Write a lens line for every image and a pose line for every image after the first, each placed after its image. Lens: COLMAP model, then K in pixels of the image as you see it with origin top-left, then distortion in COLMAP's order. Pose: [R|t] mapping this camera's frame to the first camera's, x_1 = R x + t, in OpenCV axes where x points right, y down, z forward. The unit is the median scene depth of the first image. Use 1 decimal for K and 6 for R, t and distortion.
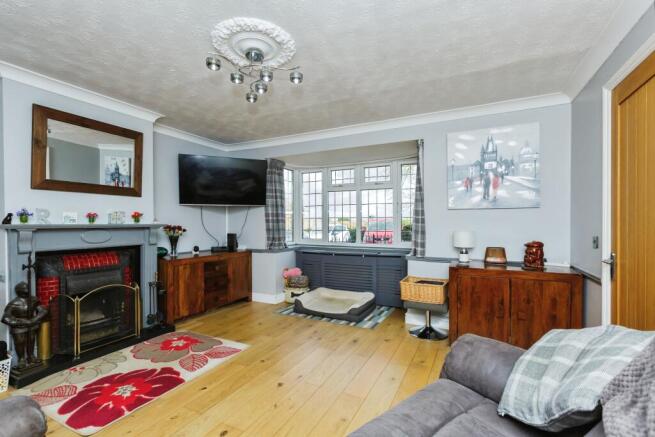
lens RADIAL K [[299.7, 0, 325.8], [0, 299.7, 222.3], [0, 0, 1]] dist [-0.001882, 0.000235]
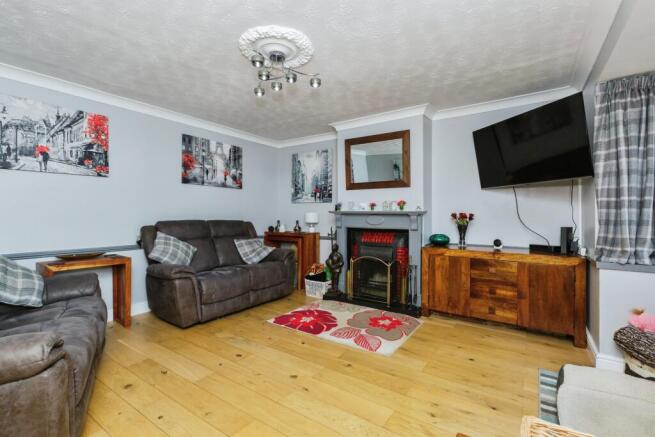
lens RADIAL K [[299.7, 0, 326.1], [0, 299.7, 213.6], [0, 0, 1]] dist [-0.001882, 0.000235]
pose [[-0.137115, -0.001250, -0.990554, 0.571432], [-0.002981, 0.999995, -0.000850, 0.018532], [0.990551, 0.002836, -0.137118, 0.905208]]
